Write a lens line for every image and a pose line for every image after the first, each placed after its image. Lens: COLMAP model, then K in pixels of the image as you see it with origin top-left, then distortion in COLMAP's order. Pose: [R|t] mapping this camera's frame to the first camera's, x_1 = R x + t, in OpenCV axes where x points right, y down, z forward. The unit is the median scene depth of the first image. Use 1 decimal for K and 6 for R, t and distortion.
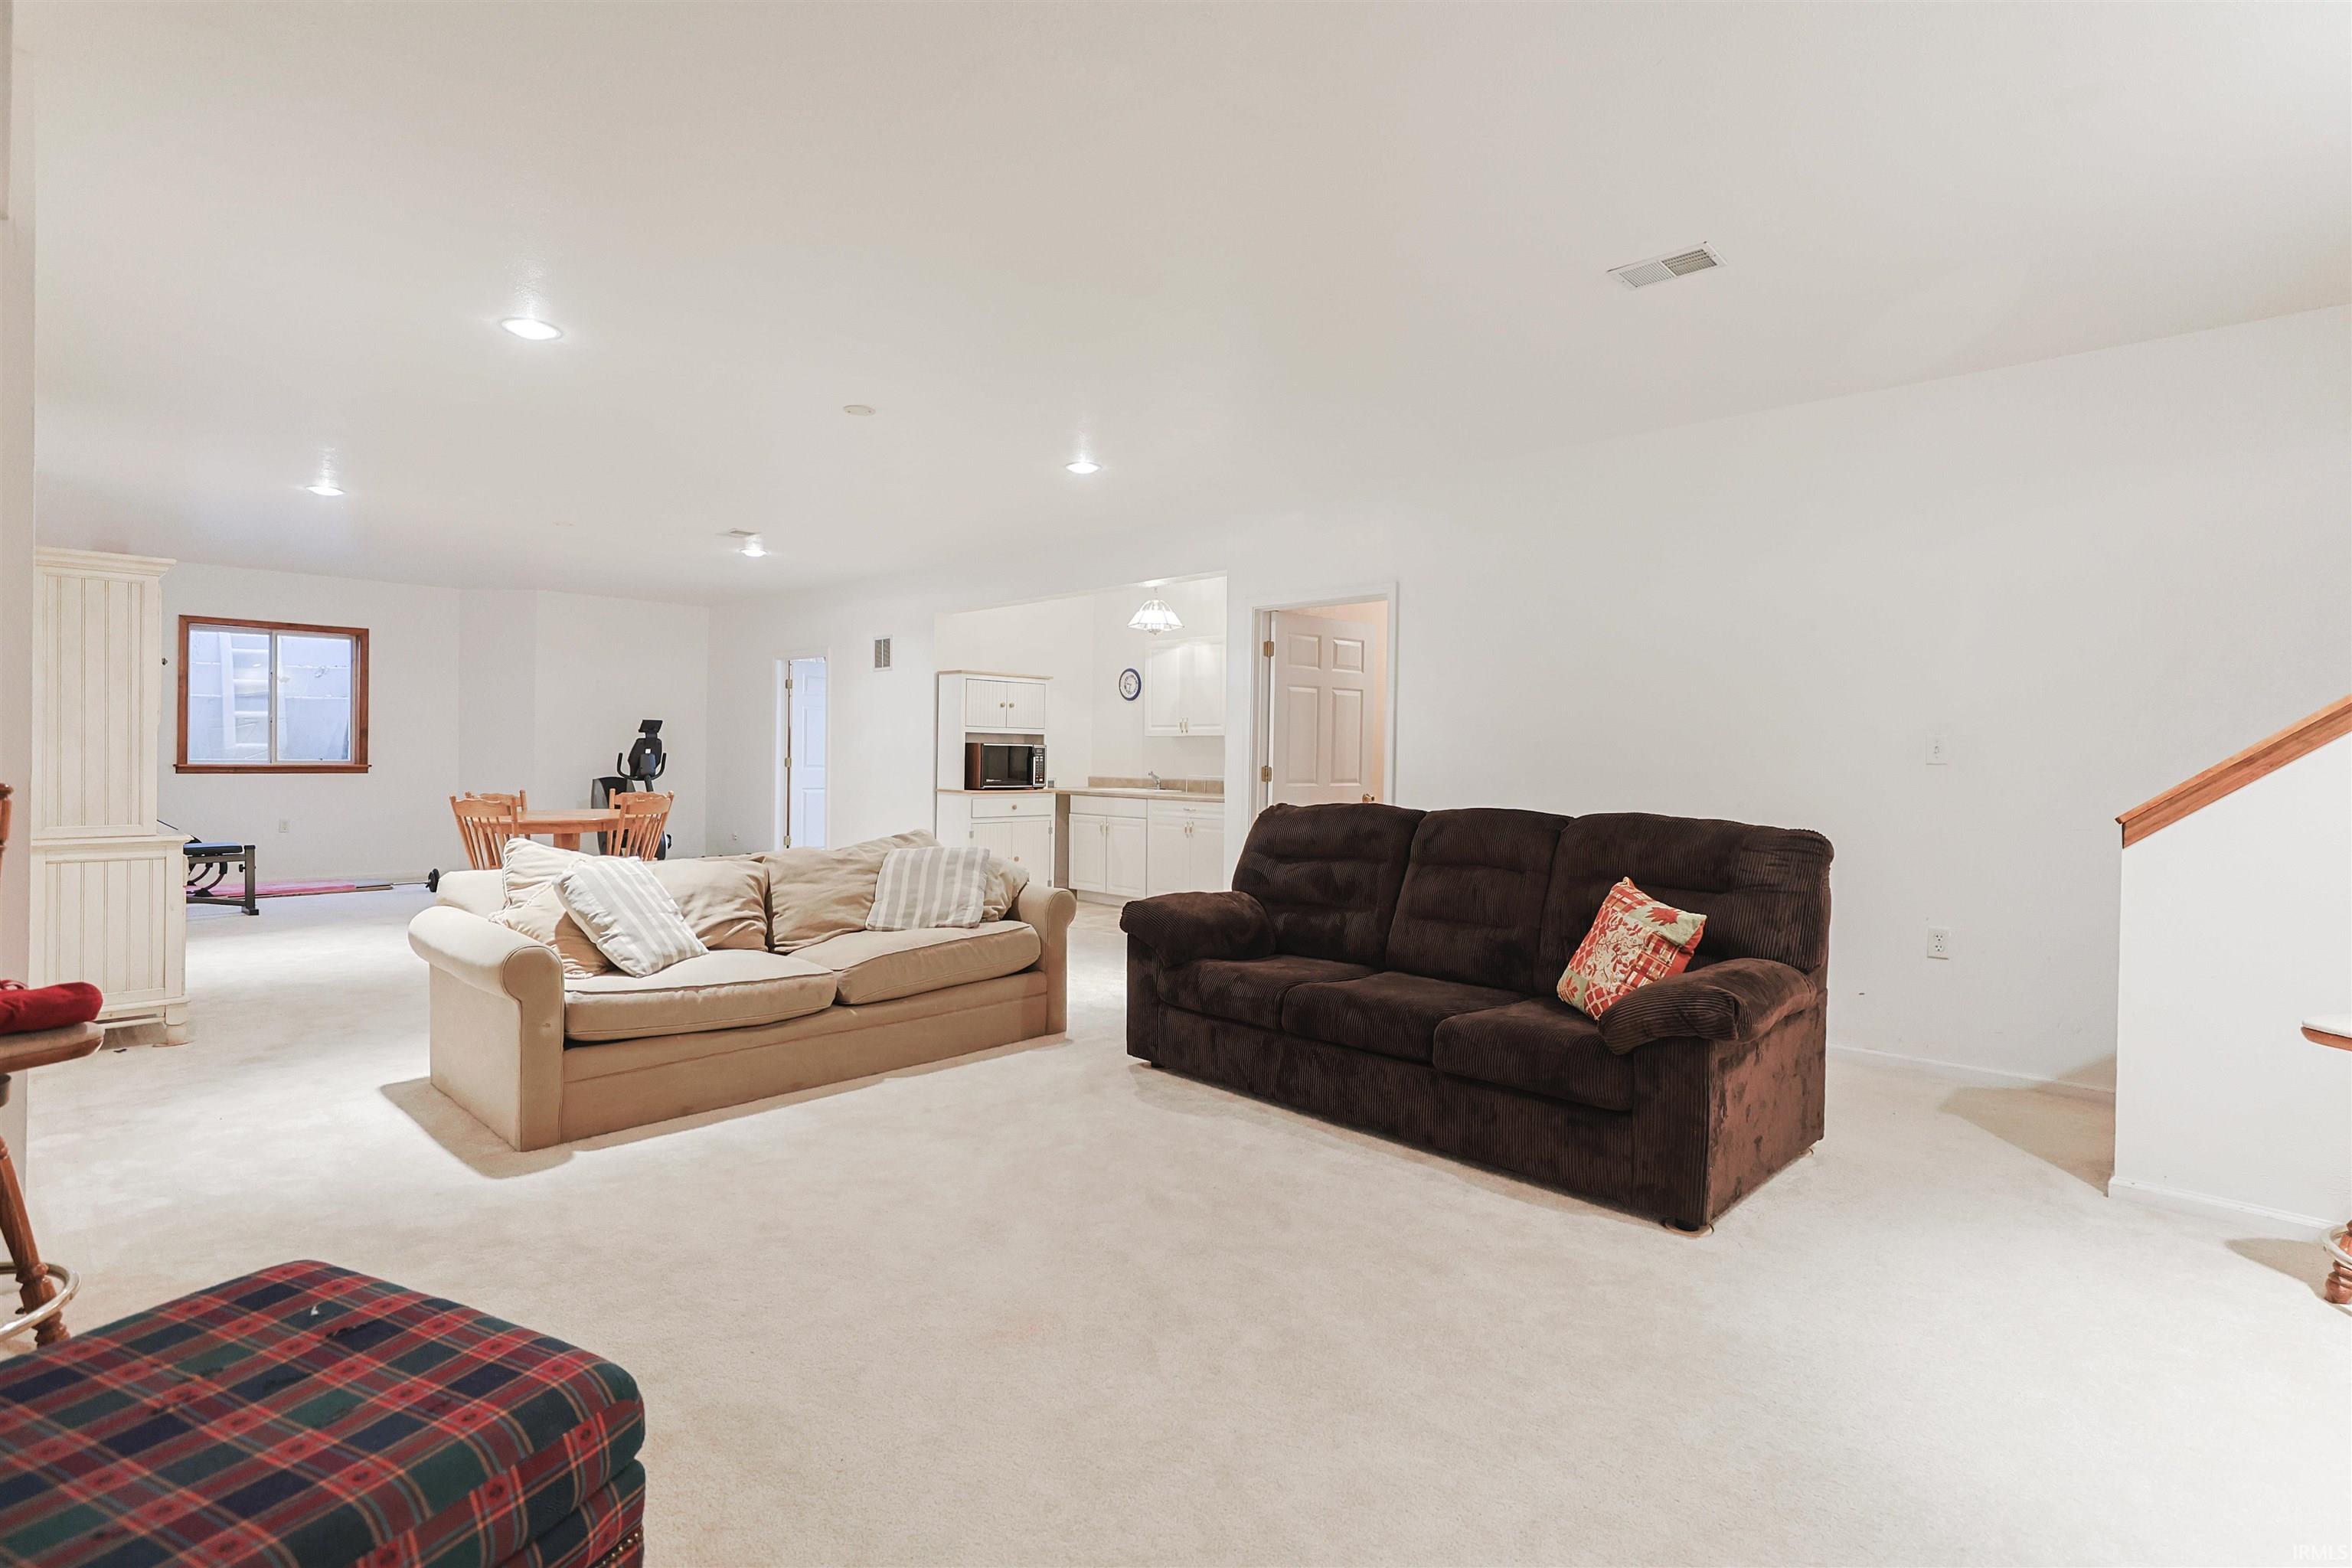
lens RADIAL K [[1138.6, 0, 1195.9], [0, 1138.6, 778.8], [0, 0, 1]] dist [-0.003414, 0.000684]
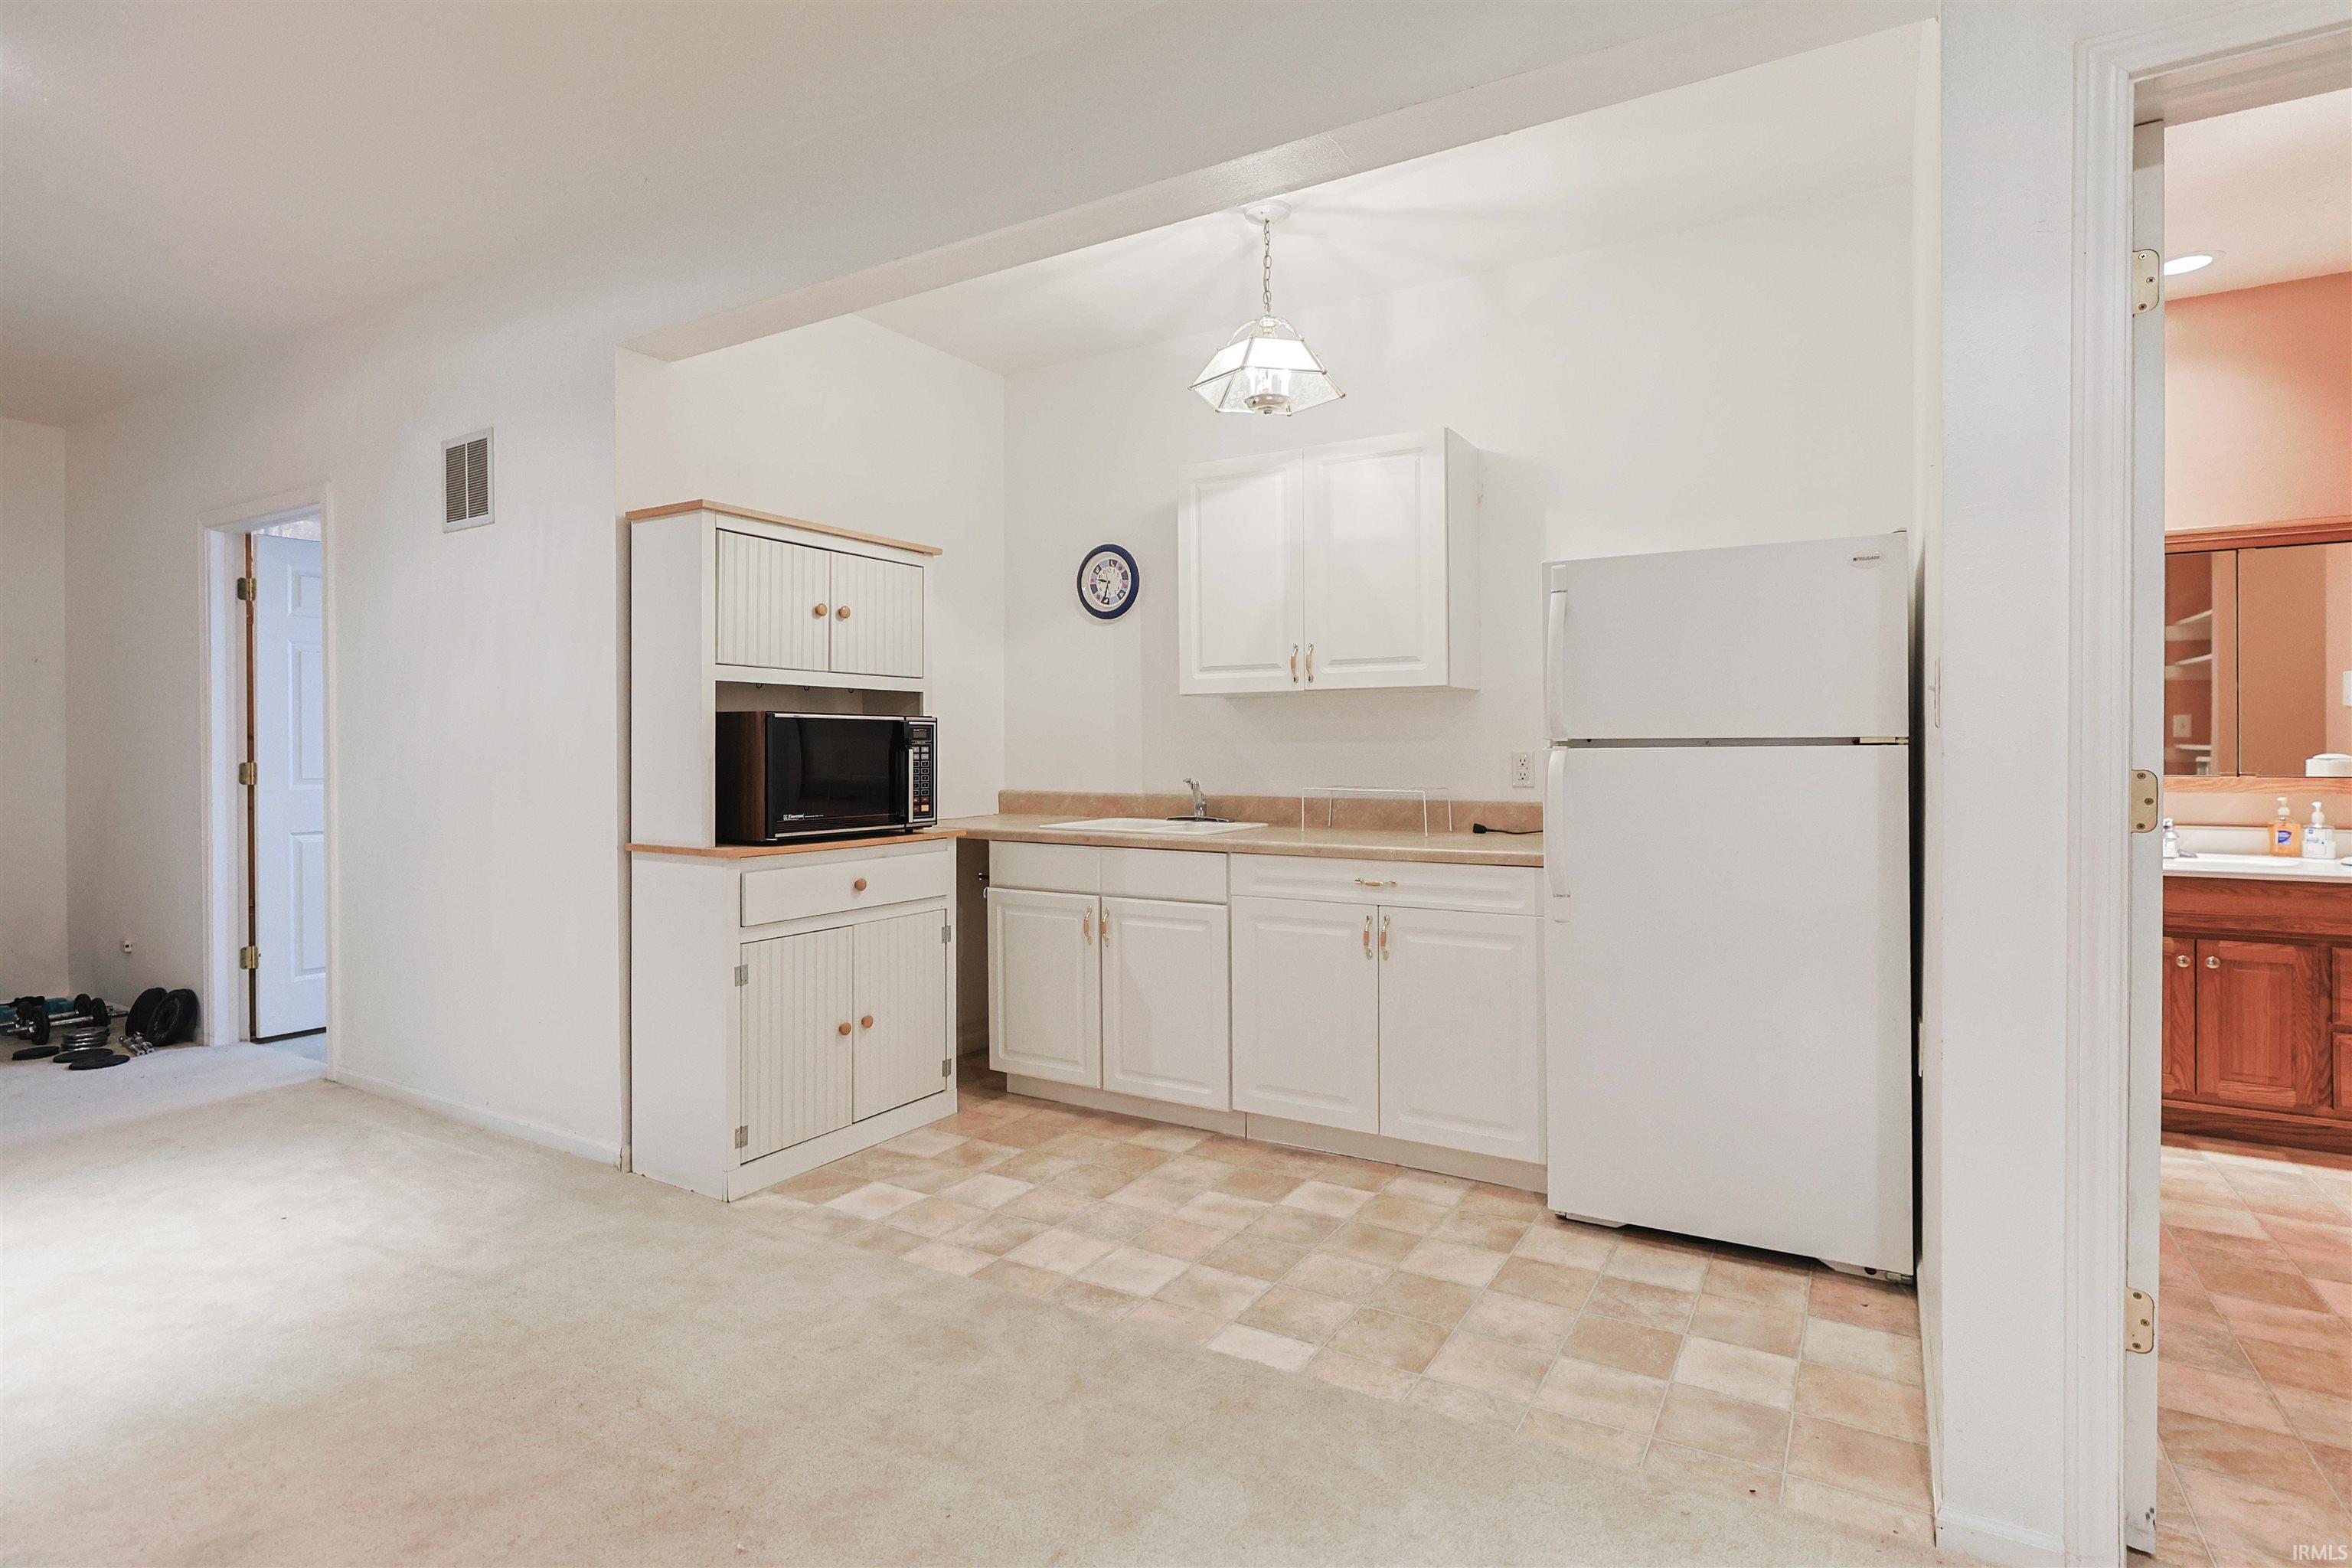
lens RADIAL K [[1106.9, 0, 1199.8], [0, 1106.9, 756.7], [0, 0, 1]] dist [-0.000721, 0.000104]
pose [[0.969114, -0.018799, 0.245897, -0.138332], [0.021238, 0.999748, -0.007270, -0.011874], [-0.245699, 0.012268, 0.969269, 0.614840]]
